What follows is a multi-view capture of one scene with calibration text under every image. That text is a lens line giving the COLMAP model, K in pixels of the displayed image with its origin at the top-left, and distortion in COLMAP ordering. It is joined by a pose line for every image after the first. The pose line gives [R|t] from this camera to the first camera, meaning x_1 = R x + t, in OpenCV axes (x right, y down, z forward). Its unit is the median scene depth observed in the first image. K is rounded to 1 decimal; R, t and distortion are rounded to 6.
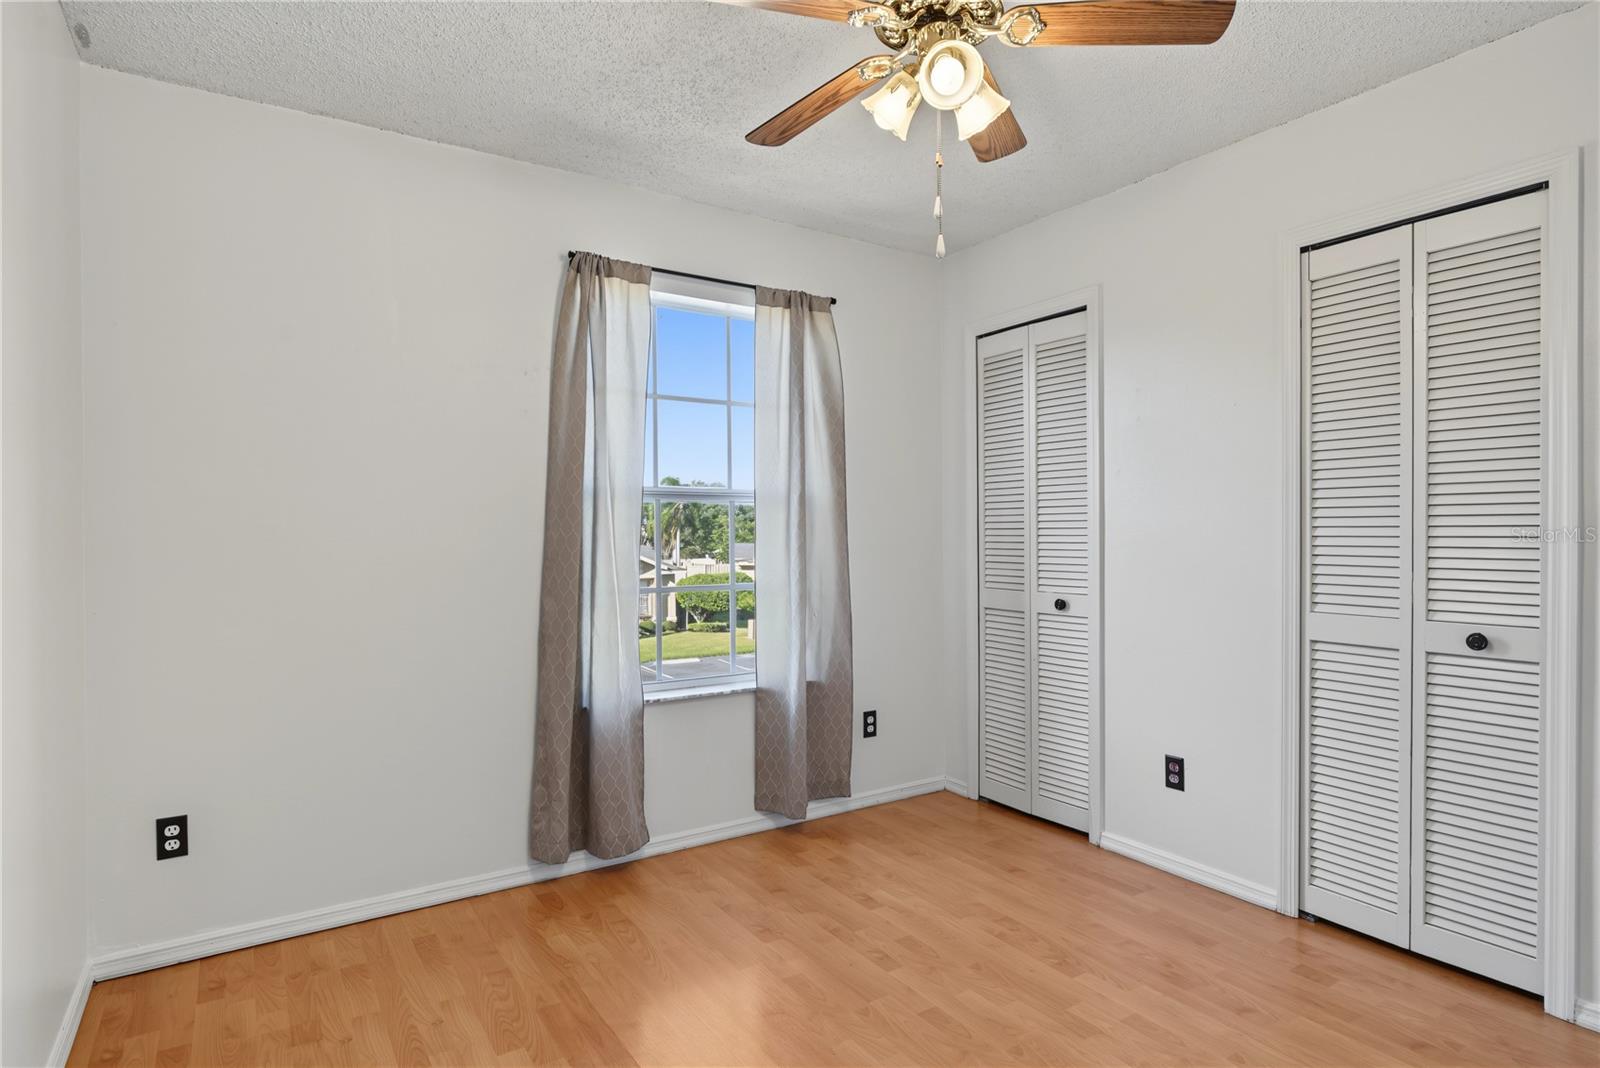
lens RADIAL K [[843.3, 0, 799.1], [0, 843.3, 535.6], [0, 0, 1]] dist [-0.000483, 0.000066]
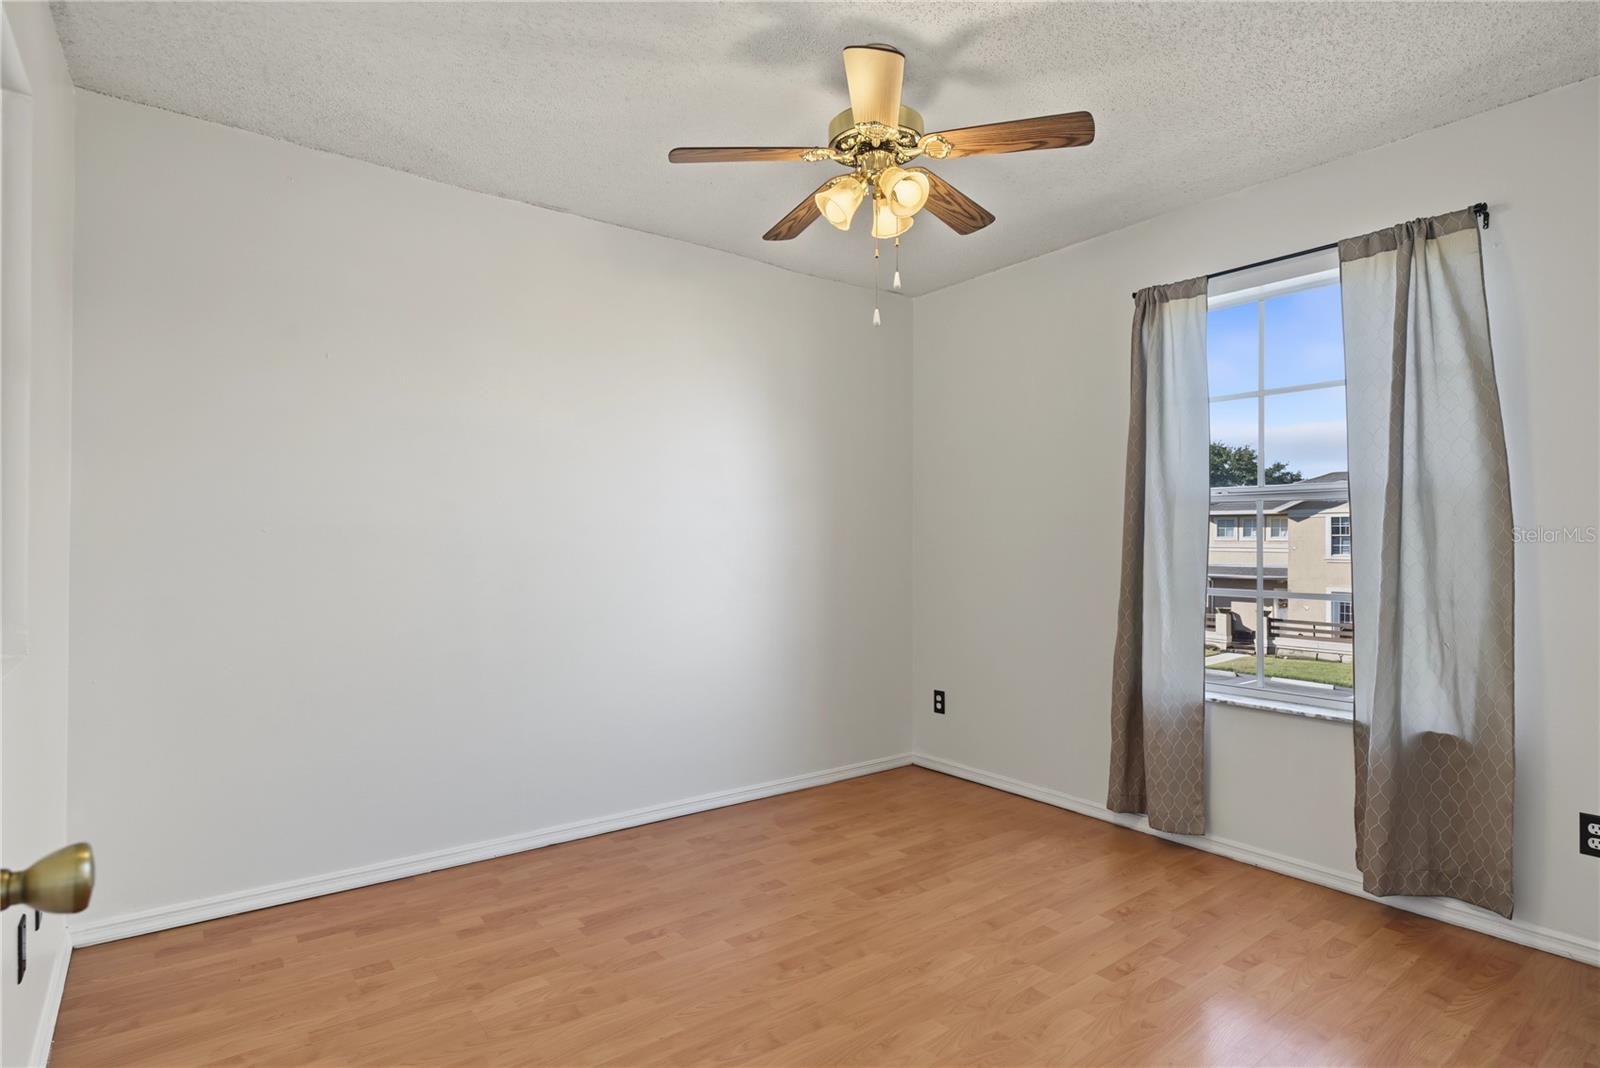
lens RADIAL K [[843.3, 0, 799.1], [0, 843.3, 535.6], [0, 0, 1]] dist [-0.000483, 0.000066]
pose [[0.067109, -0.001378, -0.997745, 0.795712], [-0.001652, 0.999998, -0.001492, 0.000020], [0.997744, 0.001748, 0.067107, 0.426446]]
